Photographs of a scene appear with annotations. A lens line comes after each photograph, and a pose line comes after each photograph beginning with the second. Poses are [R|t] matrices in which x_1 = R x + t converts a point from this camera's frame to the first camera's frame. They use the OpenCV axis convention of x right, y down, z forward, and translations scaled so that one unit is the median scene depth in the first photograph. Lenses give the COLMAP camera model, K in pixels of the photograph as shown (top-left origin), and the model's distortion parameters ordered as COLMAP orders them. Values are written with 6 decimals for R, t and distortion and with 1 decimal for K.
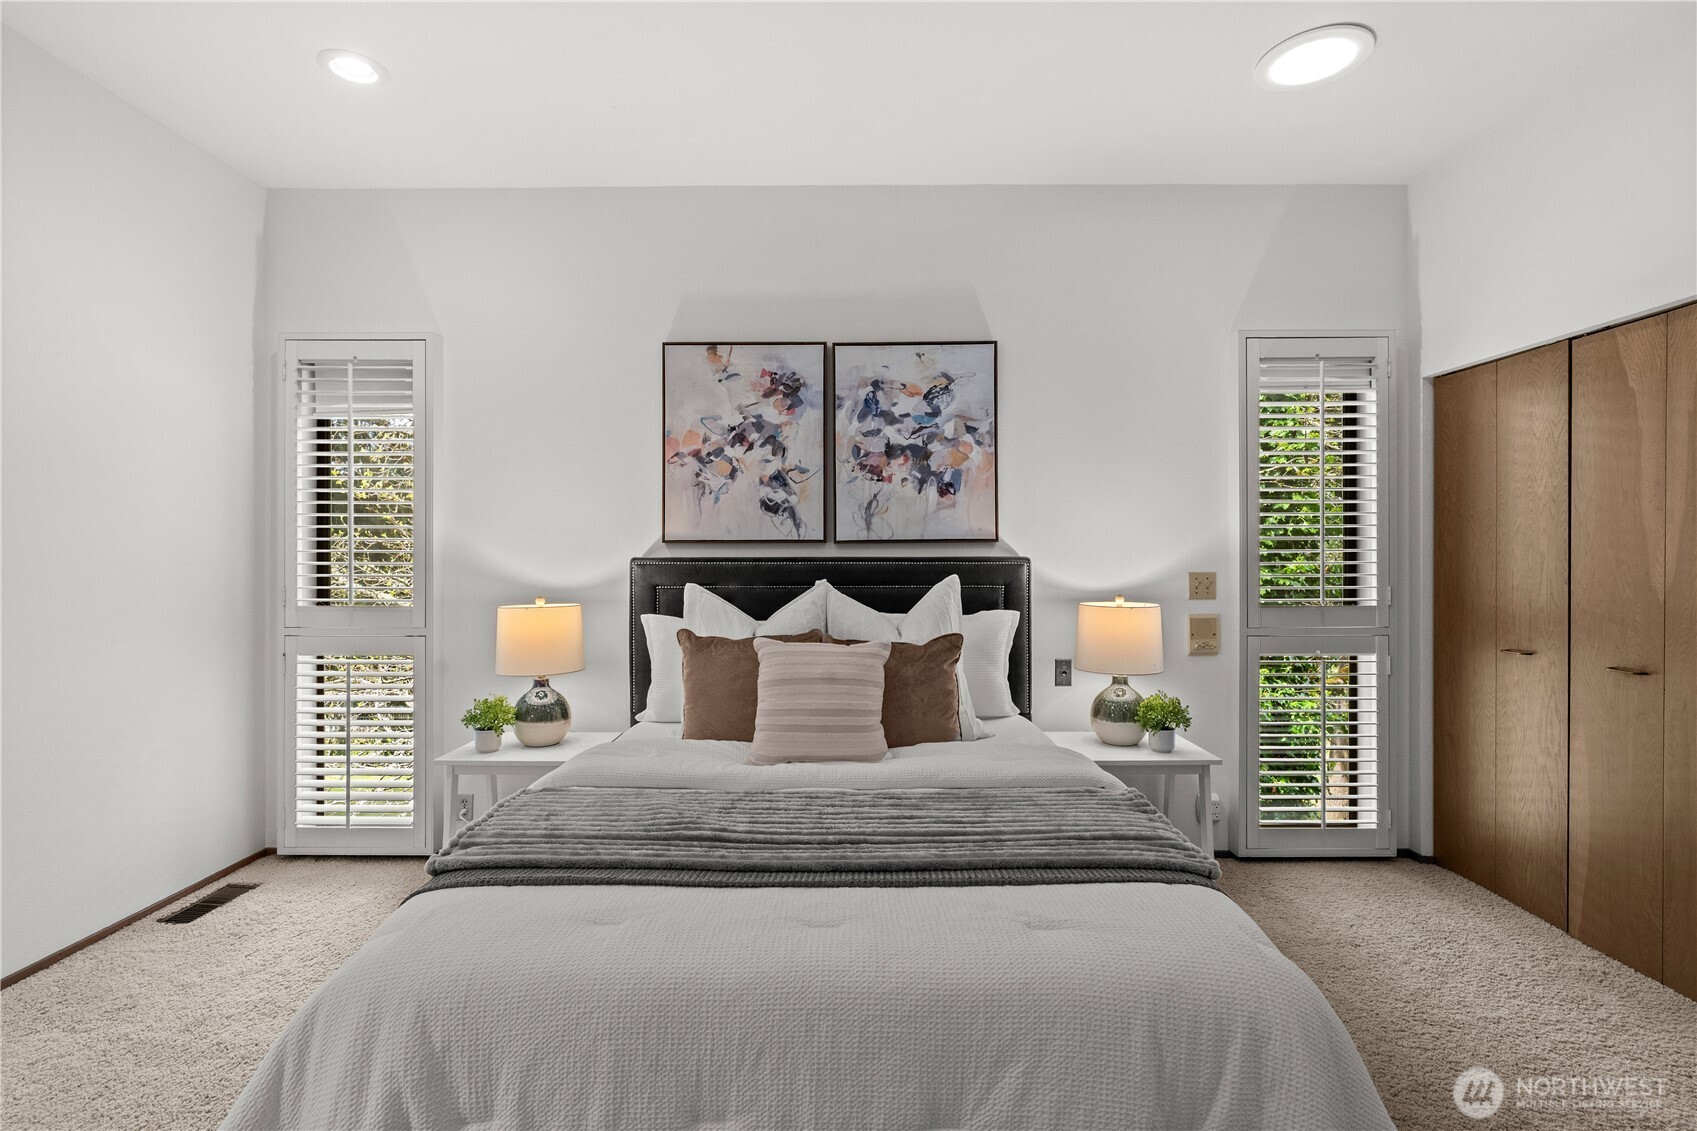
lens RADIAL K [[791.5, 0, 853.9], [0, 791.5, 553.9], [0, 0, 1]] dist [-0.009453, 0.003301]
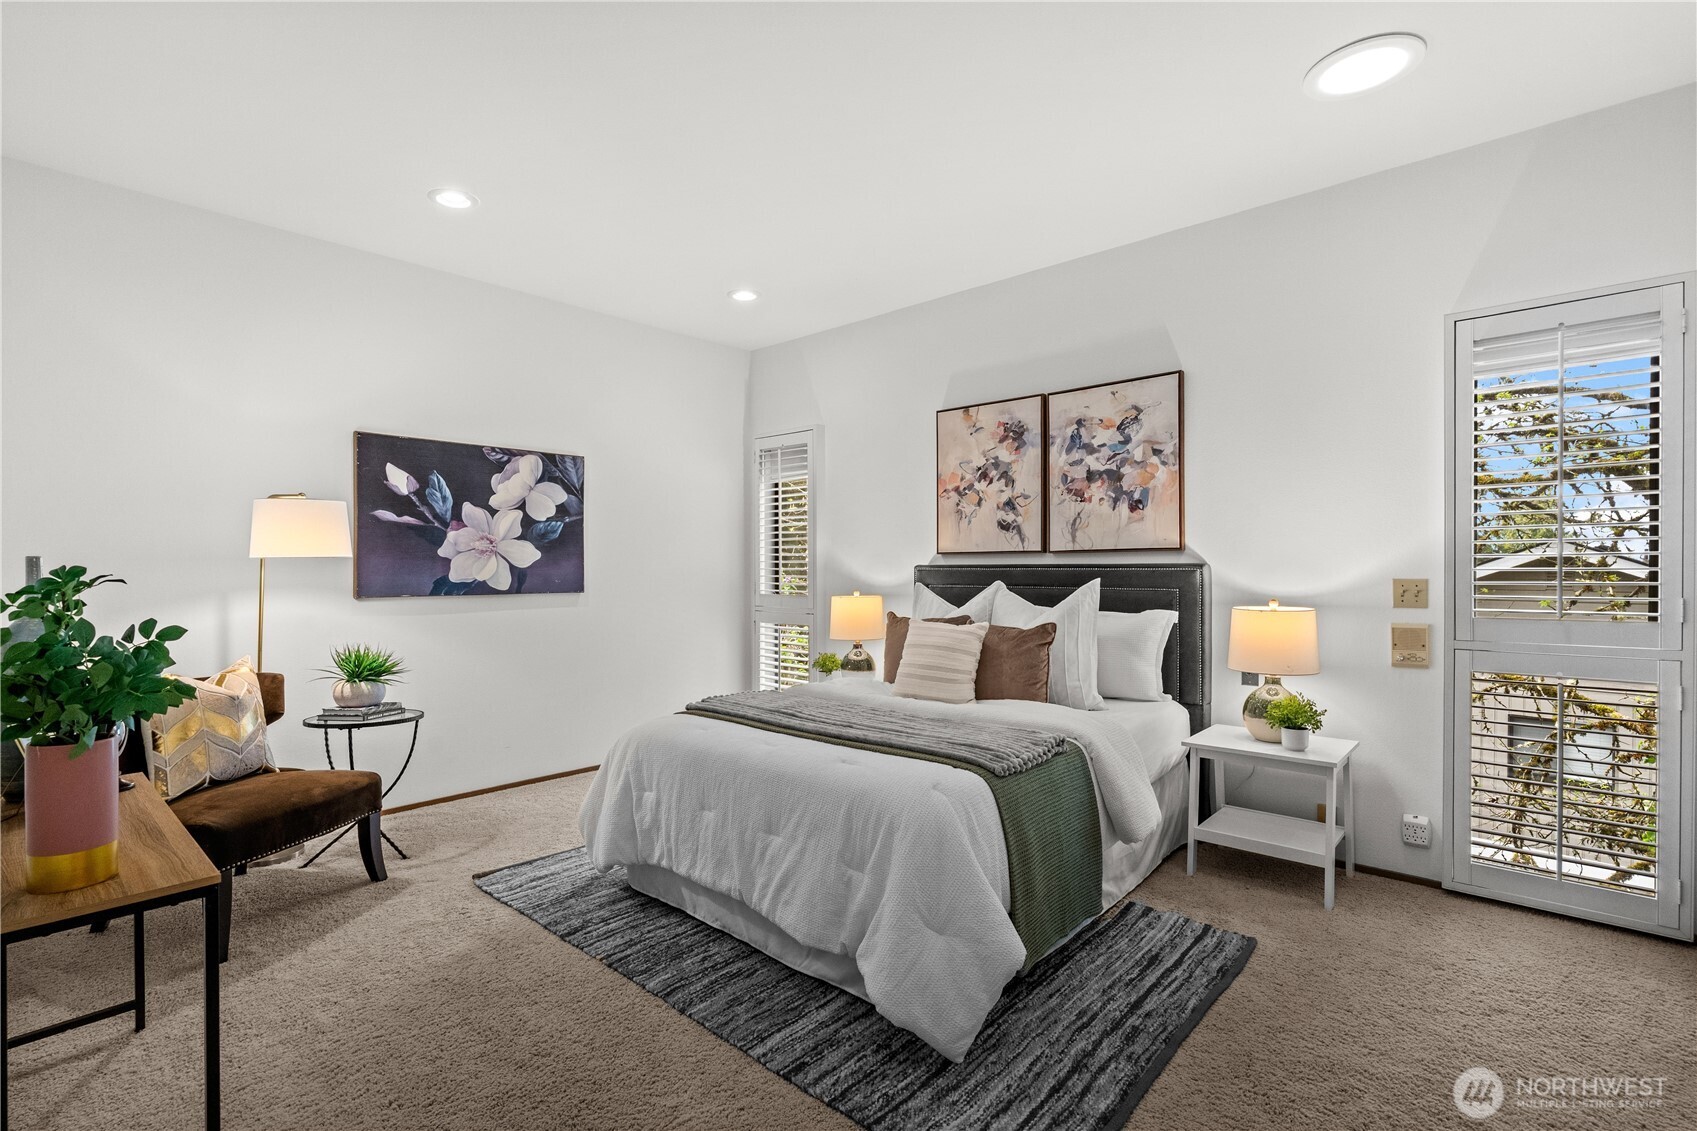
lens RADIAL K [[791.5, 0, 838.5], [0, 791.5, 572.7], [0, 0, 1]] dist [-0.009453, 0.003301]
pose [[0.735170, 0.004050, -0.677871, 0.581743], [0.006584, 0.999892, 0.013114, -0.001093], [0.677851, -0.014104, 0.735064, -0.150560]]
